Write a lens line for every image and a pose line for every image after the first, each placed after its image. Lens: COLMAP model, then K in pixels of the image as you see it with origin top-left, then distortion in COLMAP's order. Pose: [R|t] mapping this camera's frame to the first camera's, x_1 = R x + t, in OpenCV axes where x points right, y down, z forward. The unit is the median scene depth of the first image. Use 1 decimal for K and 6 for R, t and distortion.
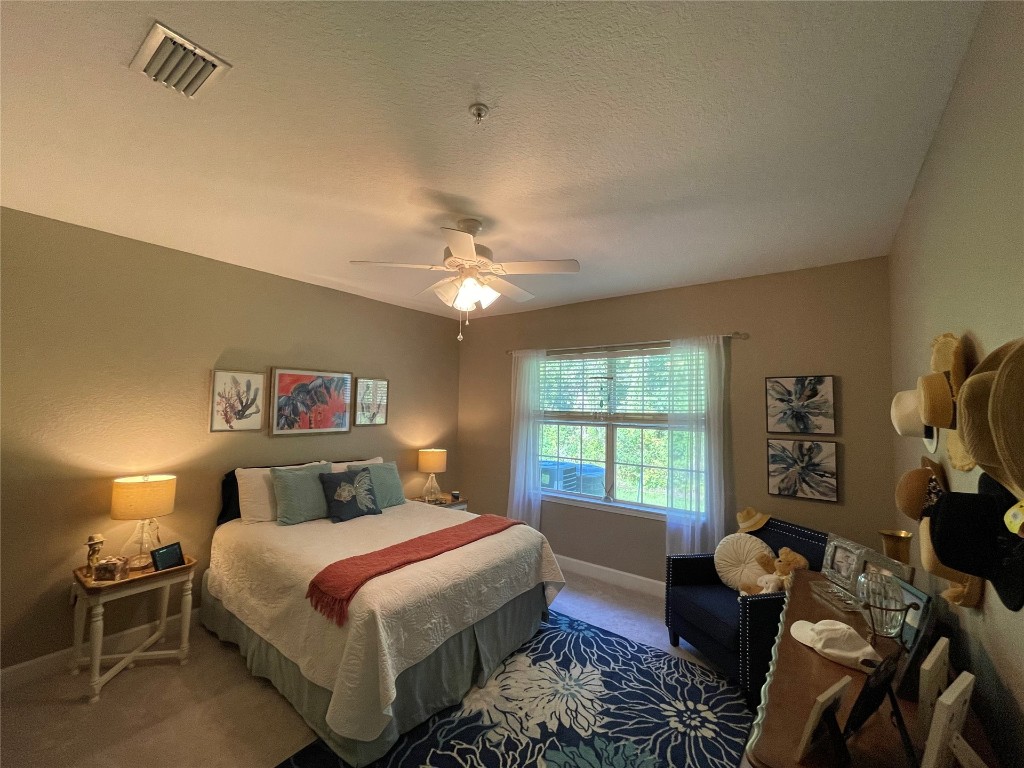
lens RADIAL K [[416.0, 0, 511.1], [0, 416.0, 384.5], [0, 0, 1]] dist [-0.001567, -0.000153]
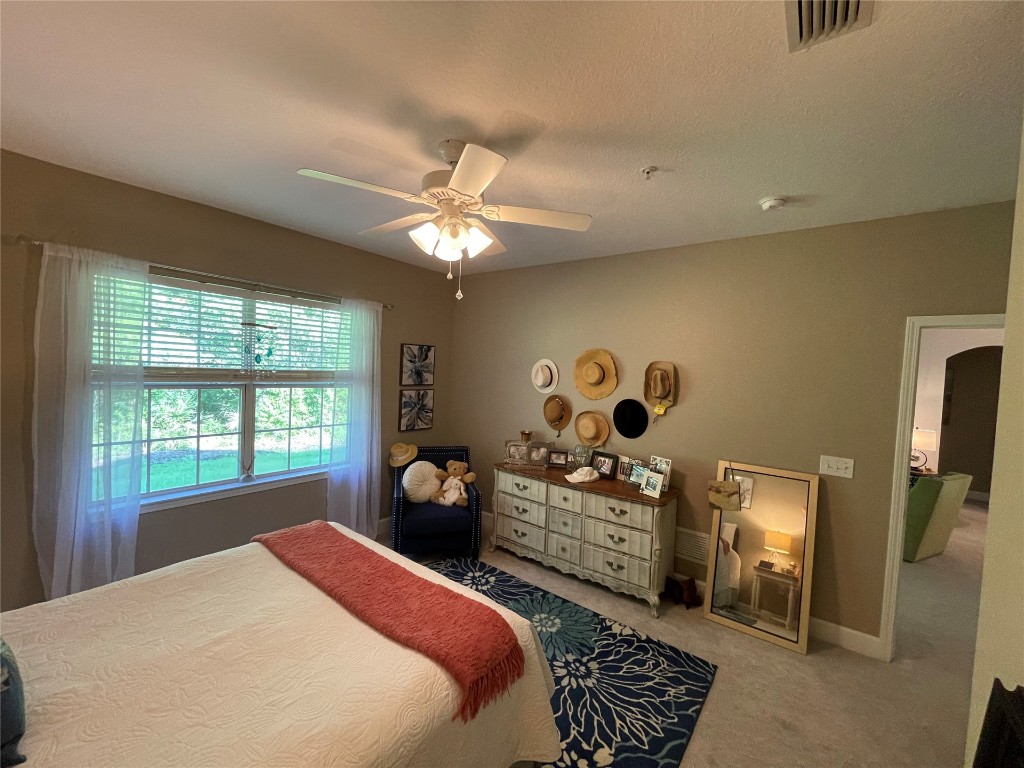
lens RADIAL K [[416.0, 0, 511.7], [0, 416.0, 384.6], [0, 0, 1]] dist [-0.001567, -0.000153]
pose [[0.006107, -0.053895, 0.998528, -0.715286], [-0.096273, 0.993876, 0.054233, 0.007898], [-0.995336, -0.096463, 0.000881, 0.667707]]
